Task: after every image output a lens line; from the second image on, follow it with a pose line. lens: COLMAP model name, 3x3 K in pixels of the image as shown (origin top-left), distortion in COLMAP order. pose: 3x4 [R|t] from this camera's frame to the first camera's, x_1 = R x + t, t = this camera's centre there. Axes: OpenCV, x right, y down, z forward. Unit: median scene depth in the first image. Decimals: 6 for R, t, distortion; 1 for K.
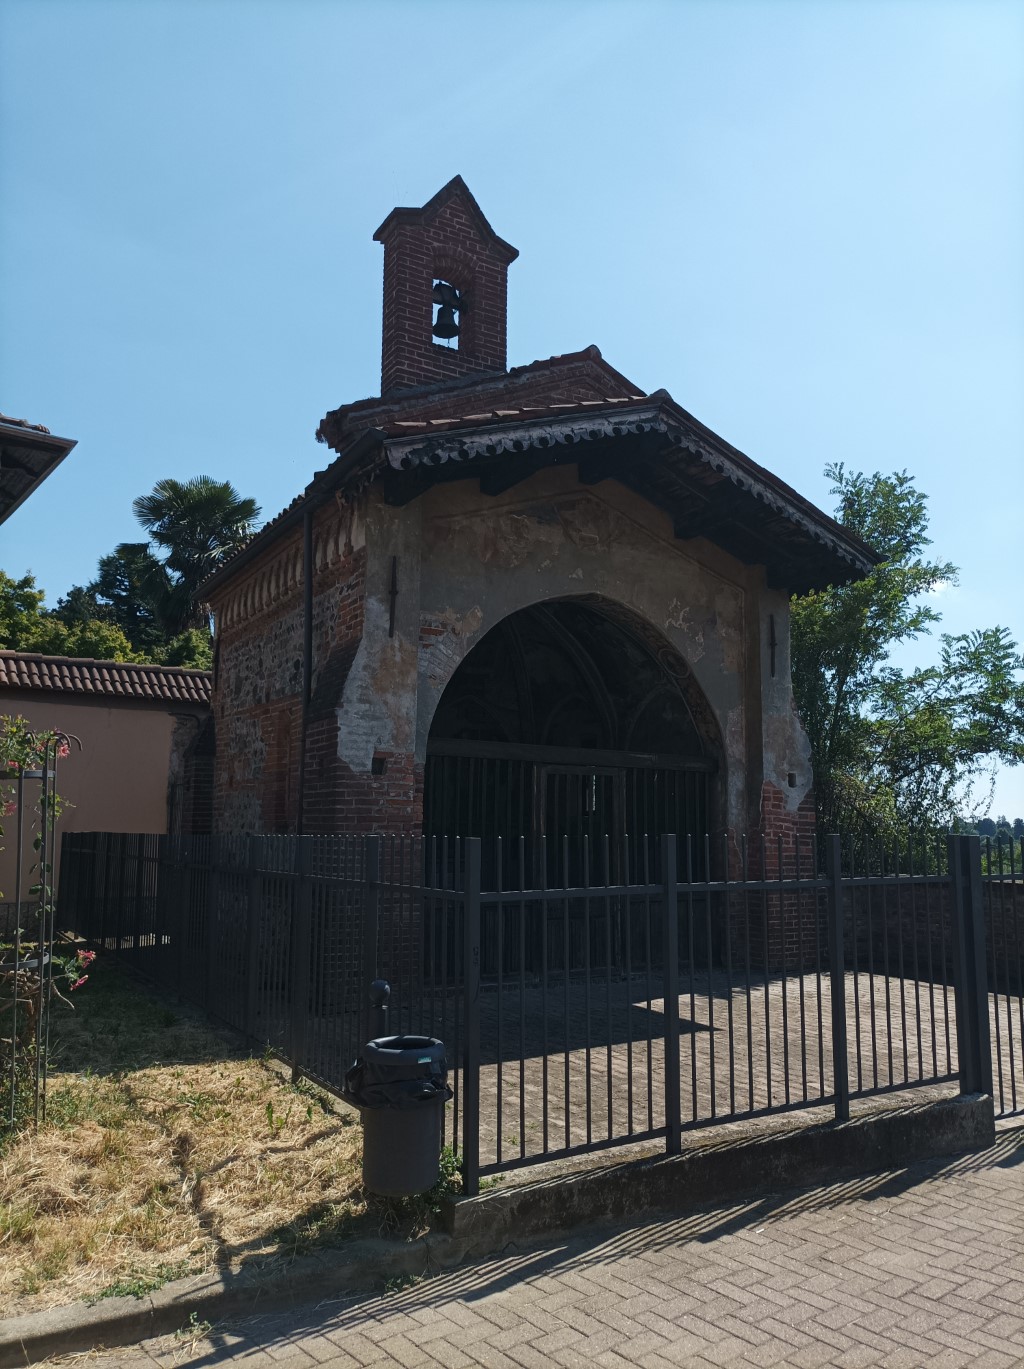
lens RADIAL K [[1020.0, 0, 506.5], [0, 1020.0, 687.0], [0, 0, 1]] dist [0.029616, -0.019450]
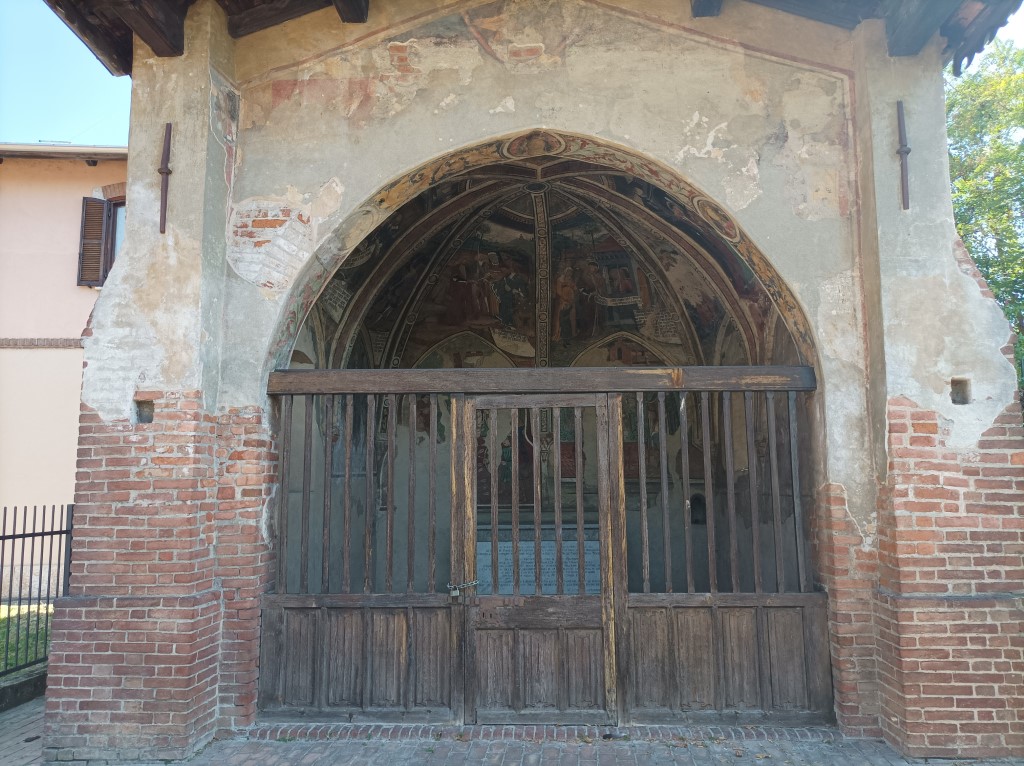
lens RADIAL K [[763.0, 0, 511.8], [0, 763.0, 381.6], [0, 0, 1]] dist [0.029616, -0.019450]
pose [[0.836391, -0.091877, -0.540377, 0.336550], [0.095092, 0.995225, -0.022031, 0.081334], [0.539821, -0.032959, 0.841134, 0.599349]]
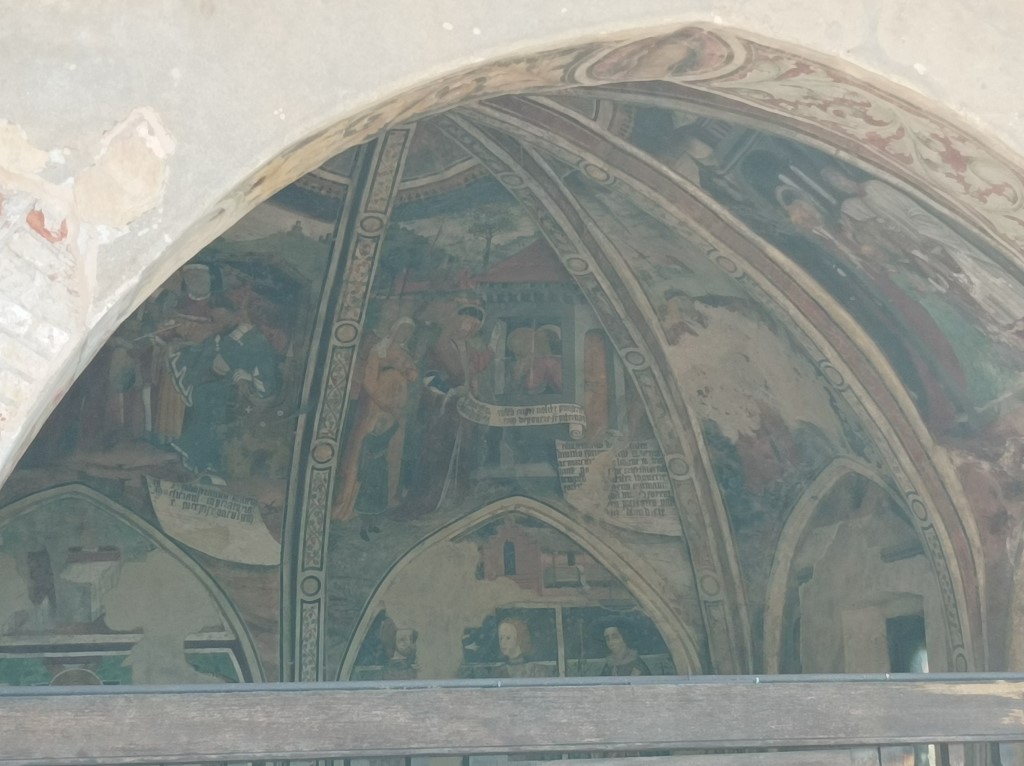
lens RADIAL K [[2218.0, 0, 512.0], [0, 2218.0, 383.0], [0, 0, 1]] dist [0.234646, -1.516356]
pose [[0.975233, -0.094533, -0.199962, 0.146467], [0.084270, 0.994680, -0.059248, 0.020048], [0.204499, 0.040930, 0.978011, 0.502039]]
